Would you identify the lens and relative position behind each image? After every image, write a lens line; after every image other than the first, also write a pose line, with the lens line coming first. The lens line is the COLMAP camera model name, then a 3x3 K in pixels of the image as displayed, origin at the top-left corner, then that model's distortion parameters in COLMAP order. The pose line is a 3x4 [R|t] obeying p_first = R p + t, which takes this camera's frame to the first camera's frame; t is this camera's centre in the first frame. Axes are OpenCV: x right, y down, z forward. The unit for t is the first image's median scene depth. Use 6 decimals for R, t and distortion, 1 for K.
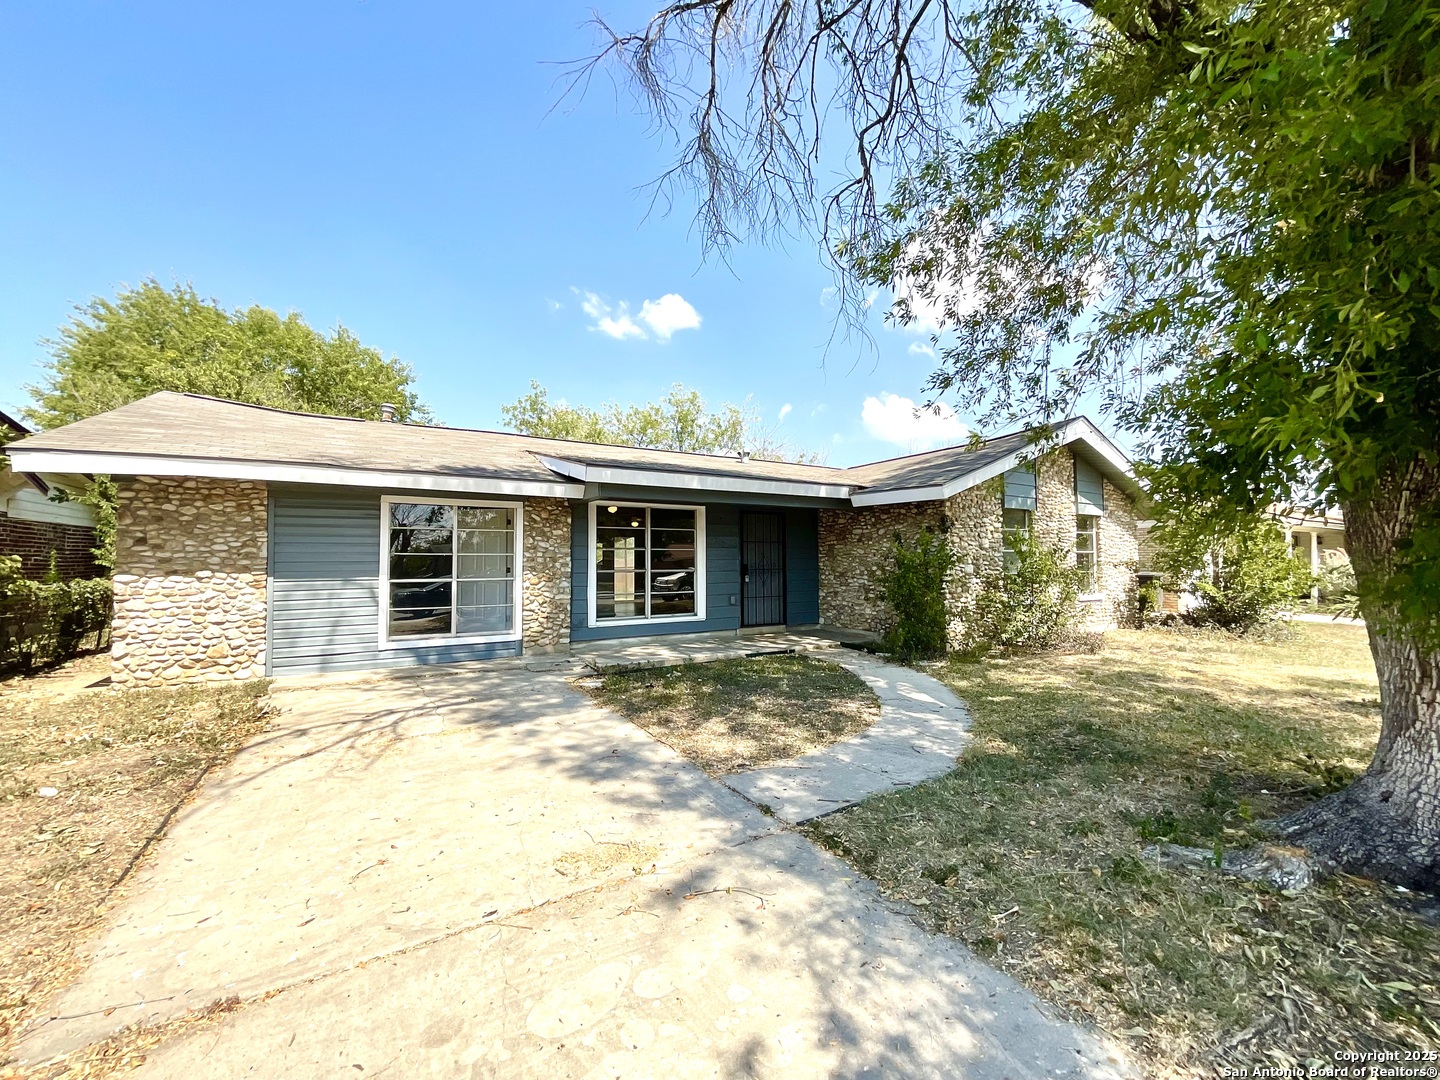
lens RADIAL K [[579.3, 0, 719.0], [0, 579.3, 542.7], [0, 0, 1]] dist [-0.012649, 0.006971]
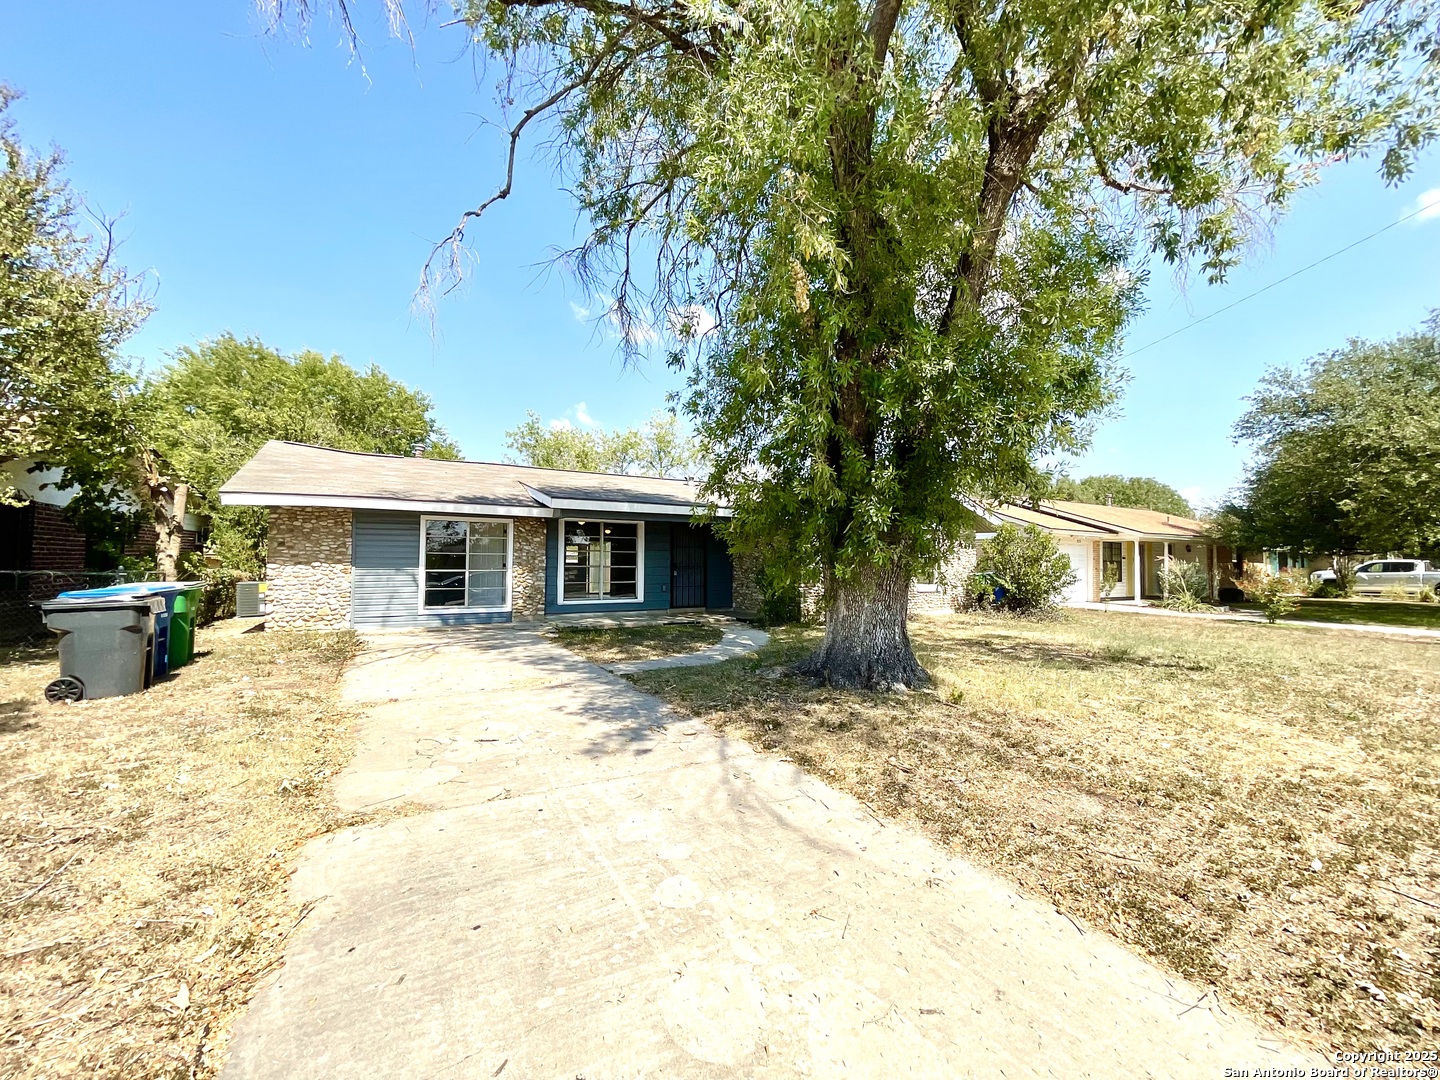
lens RADIAL K [[579.3, 0, 719.0], [0, 579.3, 542.7], [0, 0, 1]] dist [-0.012649, 0.006971]
pose [[0.999866, 0.008379, -0.014030, 0.222068], [-0.008430, 0.999958, -0.003611, -0.008634], [0.013999, 0.003729, 0.999895, -0.502728]]
